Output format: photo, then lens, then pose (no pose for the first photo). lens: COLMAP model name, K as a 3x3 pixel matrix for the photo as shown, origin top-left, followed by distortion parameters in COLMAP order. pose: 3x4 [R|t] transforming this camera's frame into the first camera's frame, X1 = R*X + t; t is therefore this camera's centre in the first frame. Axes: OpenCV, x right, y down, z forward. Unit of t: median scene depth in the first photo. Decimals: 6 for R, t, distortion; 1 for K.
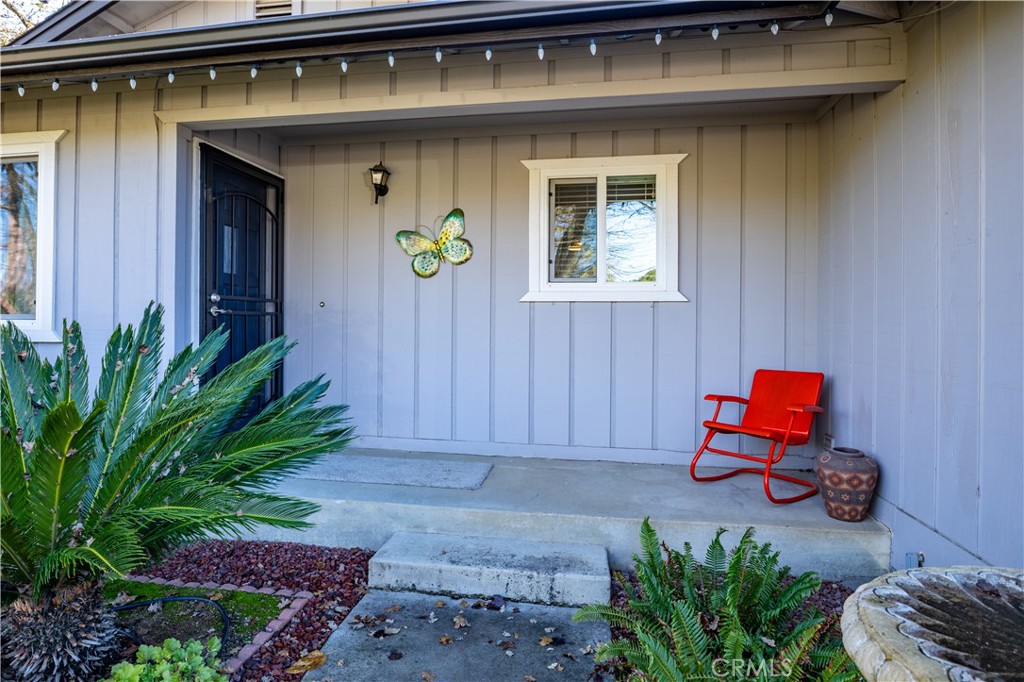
lens RADIAL K [[576.2, 0, 509.7], [0, 576.2, 326.4], [0, 0, 1]] dist [-0.019369, -0.000576]
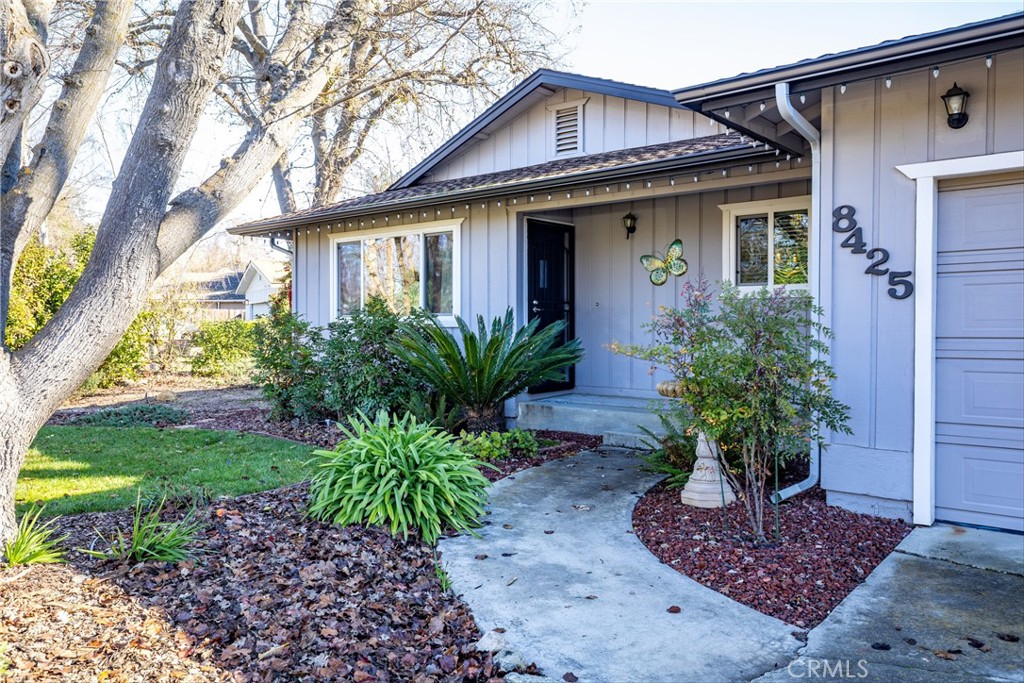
lens RADIAL K [[763.2, 0, 512.0], [0, 763.2, 341.5], [0, 0, 1]] dist [0.000317, -0.000036]
pose [[0.870341, 0.000294, -0.492449, 0.519561], [0.008033, 0.999858, 0.014795, 0.031686], [0.492384, -0.016832, 0.870215, -0.969690]]
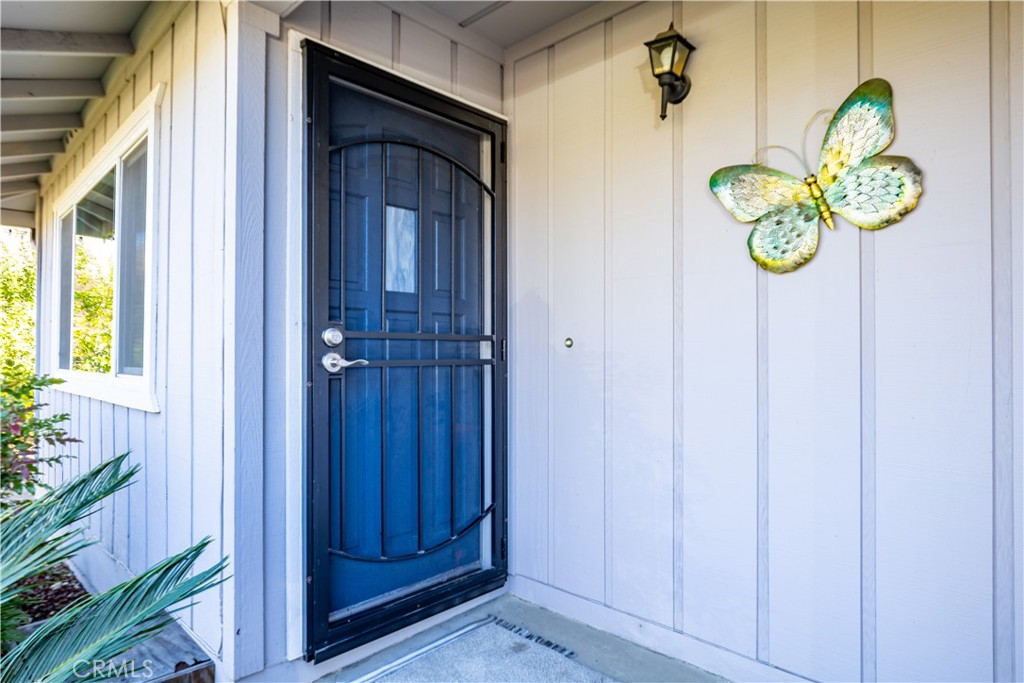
lens RADIAL K [[588.3, 0, 511.2], [0, 588.3, 351.7], [0, 0, 1]] dist [-0.009875, -0.000817]
pose [[0.824440, -0.012592, -0.565810, -0.071419], [0.004594, 0.999868, -0.015559, -0.023446], [0.565931, 0.010228, 0.824389, 0.556489]]
